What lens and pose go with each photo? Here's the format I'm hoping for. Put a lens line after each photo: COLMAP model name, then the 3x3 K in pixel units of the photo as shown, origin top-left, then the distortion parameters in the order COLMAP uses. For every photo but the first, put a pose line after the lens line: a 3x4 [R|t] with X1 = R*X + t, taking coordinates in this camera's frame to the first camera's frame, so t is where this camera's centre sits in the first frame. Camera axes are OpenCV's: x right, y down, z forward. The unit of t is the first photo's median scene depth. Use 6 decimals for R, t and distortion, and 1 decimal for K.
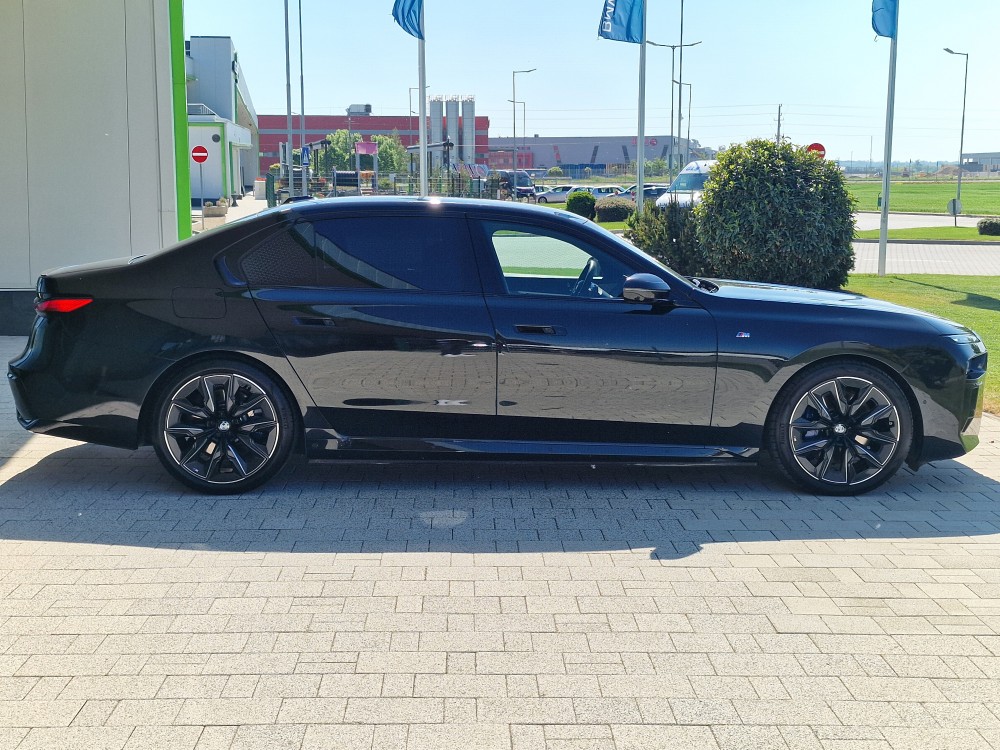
lens RADIAL K [[1274.8, 0, 500.0], [0, 1274.8, 375.0], [0, 0, 1]] dist [0.096040, -0.026352]
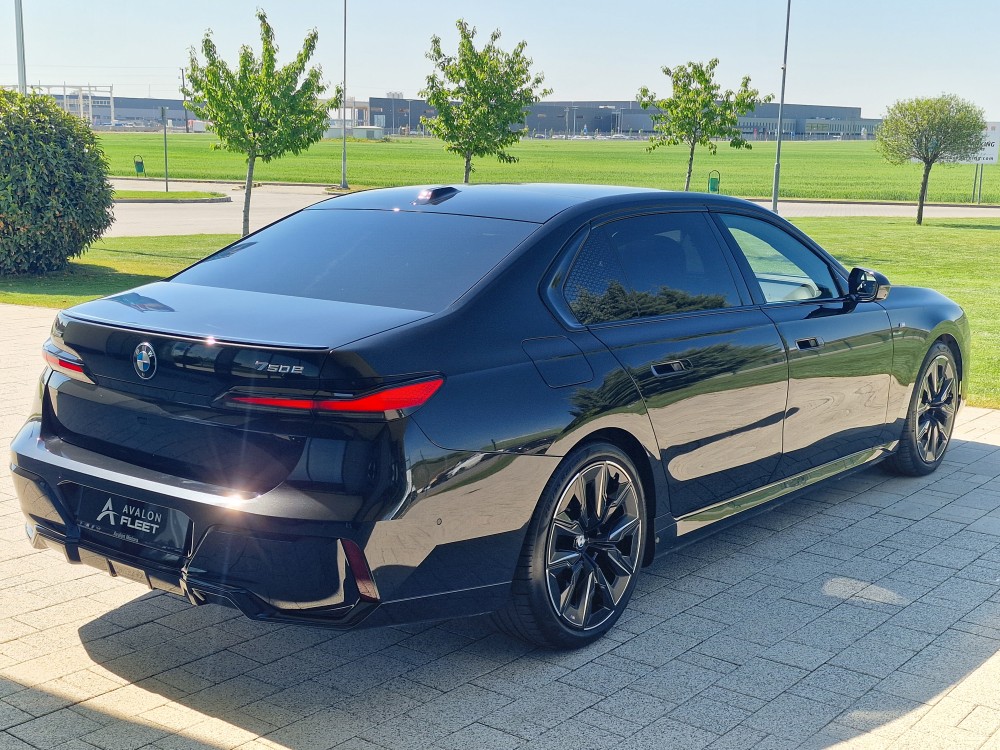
lens RADIAL K [[1274.8, 0, 500.0], [0, 1274.8, 375.0], [0, 0, 1]] dist [0.096040, -0.026352]
pose [[0.650242, -0.125063, 0.749363, -0.264551], [0.096230, 0.991971, 0.082051, -0.038185], [-0.753608, 0.018758, 0.657056, 0.212364]]
